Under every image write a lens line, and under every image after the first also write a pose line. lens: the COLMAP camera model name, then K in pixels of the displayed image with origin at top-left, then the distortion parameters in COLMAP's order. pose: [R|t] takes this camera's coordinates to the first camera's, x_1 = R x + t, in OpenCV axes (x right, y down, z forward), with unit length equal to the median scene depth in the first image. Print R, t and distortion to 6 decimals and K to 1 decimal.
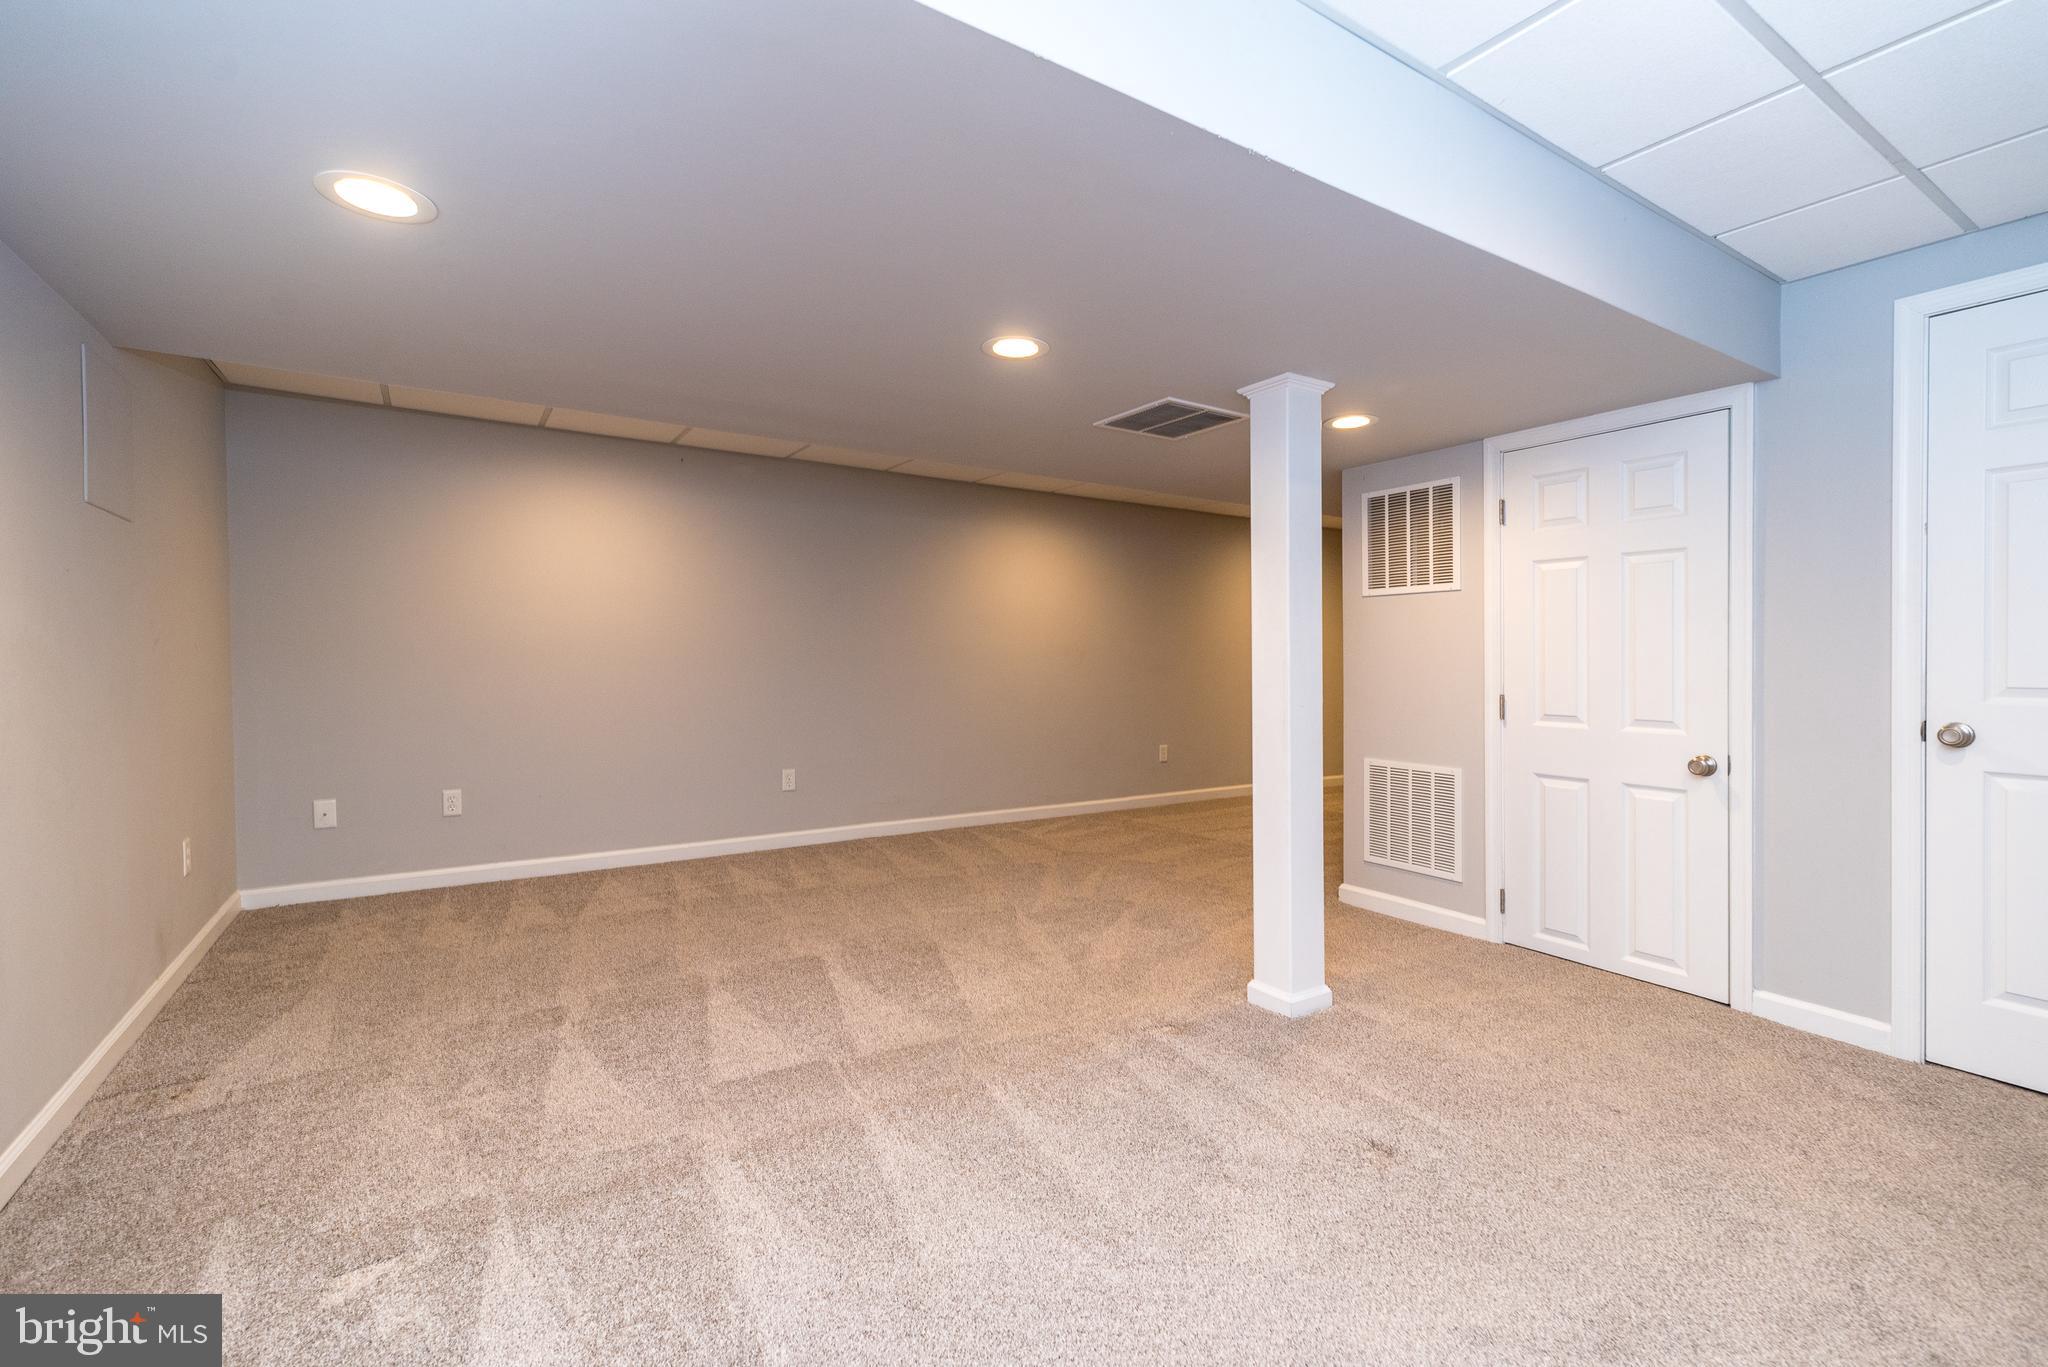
lens RADIAL K [[889.7, 0, 1012.4], [0, 889.7, 678.0], [0, 0, 1]] dist [0.004337, 0.000641]
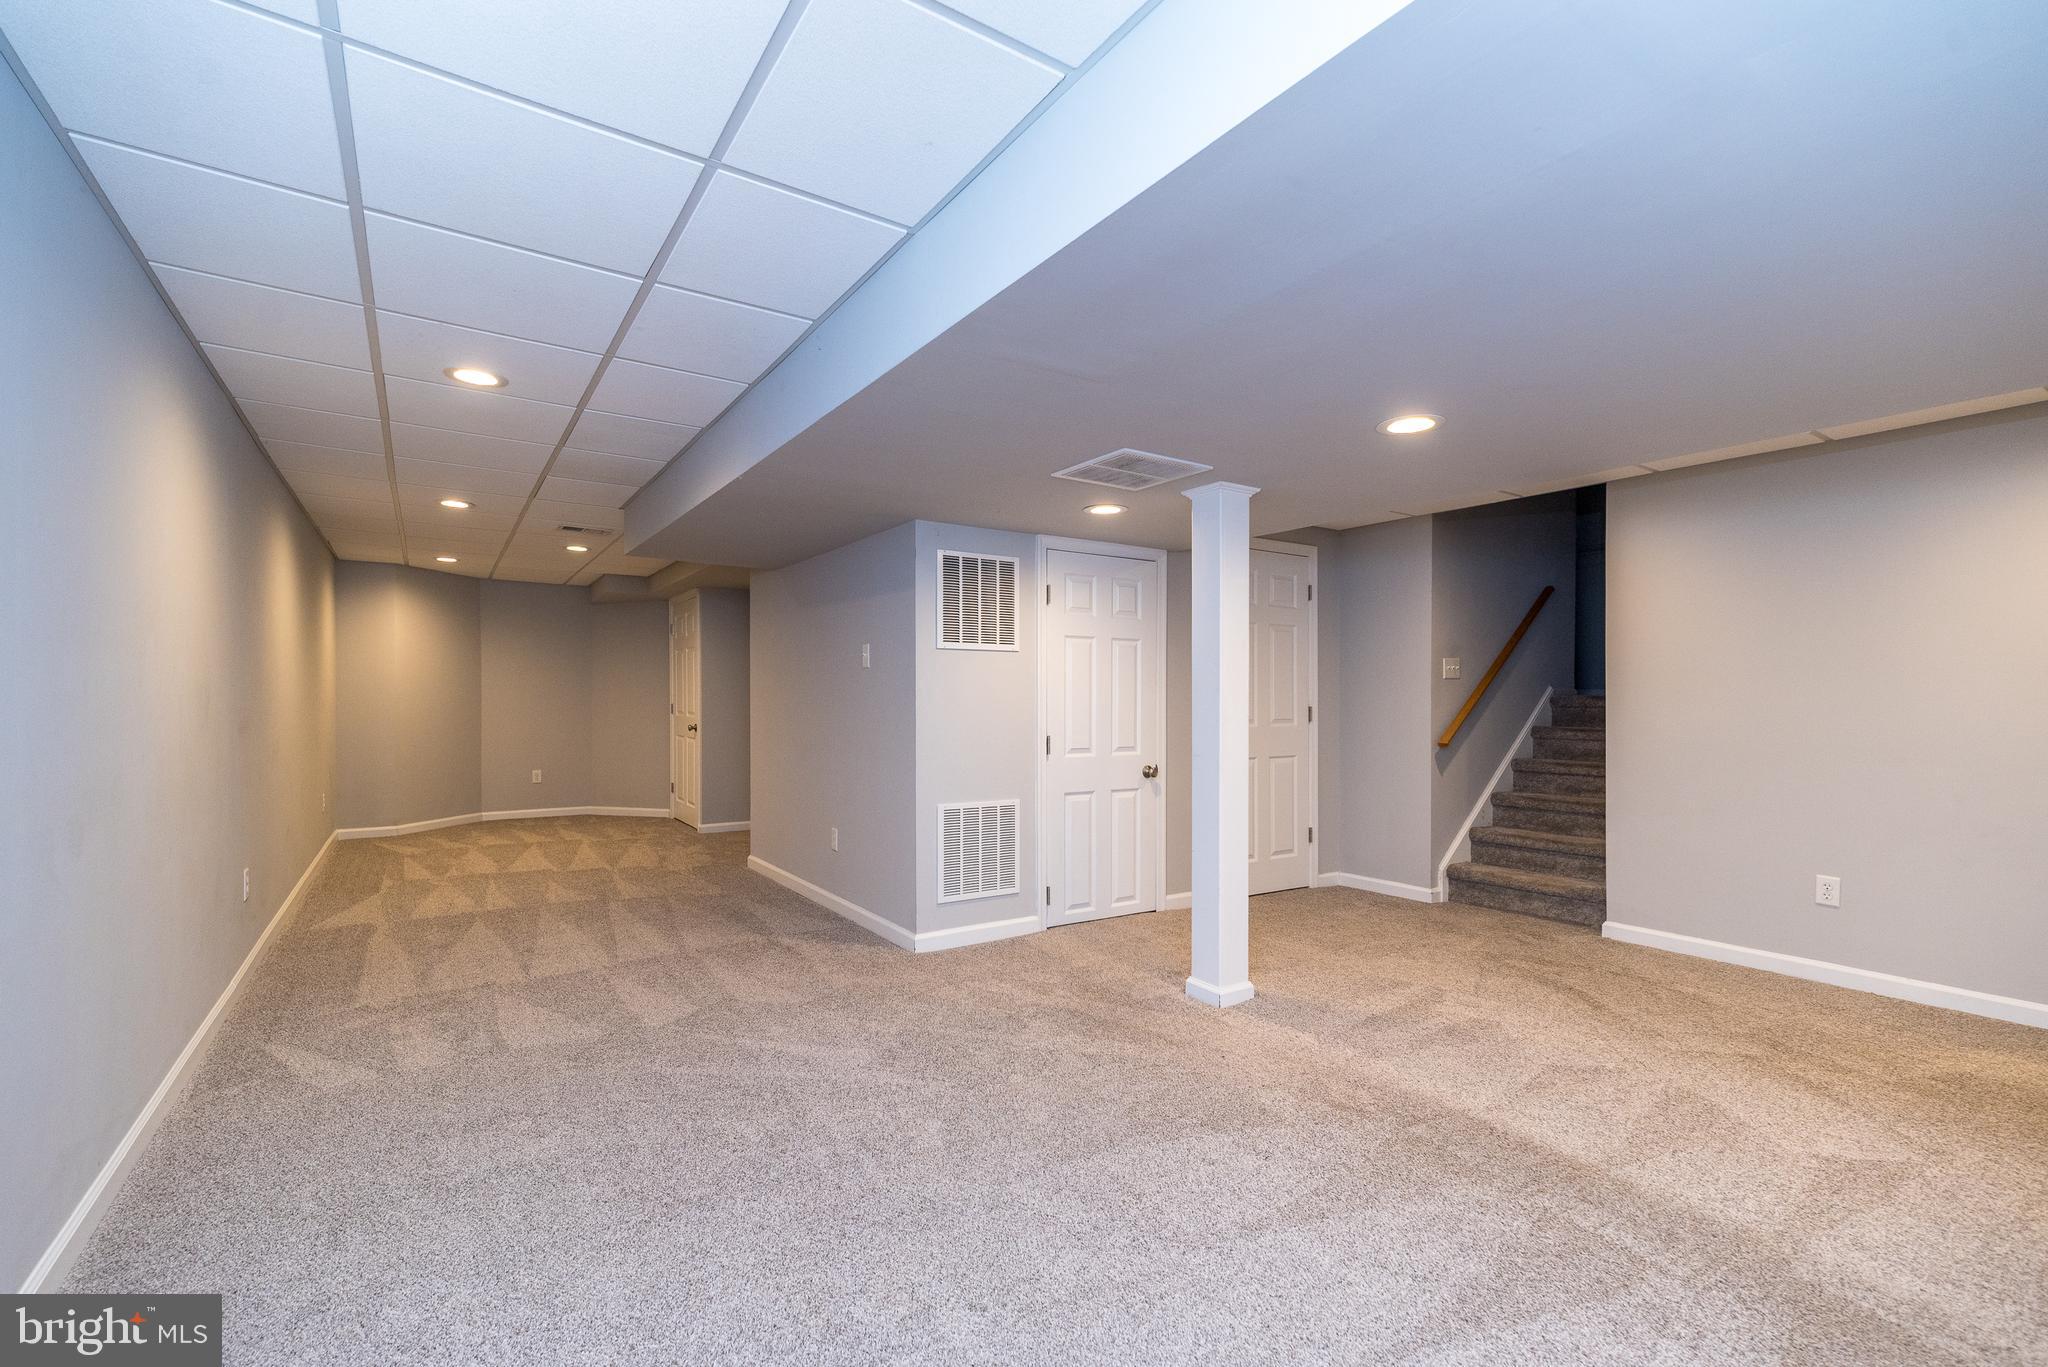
lens RADIAL K [[889.7, 0, 1009.3], [0, 889.7, 695.9], [0, 0, 1]] dist [0.004337, 0.000641]
pose [[-0.007893, -0.001691, 0.999967, -0.687590], [0.017604, 0.999843, 0.001830, -0.039365], [-0.999814, 0.017618, -0.007862, 0.992108]]
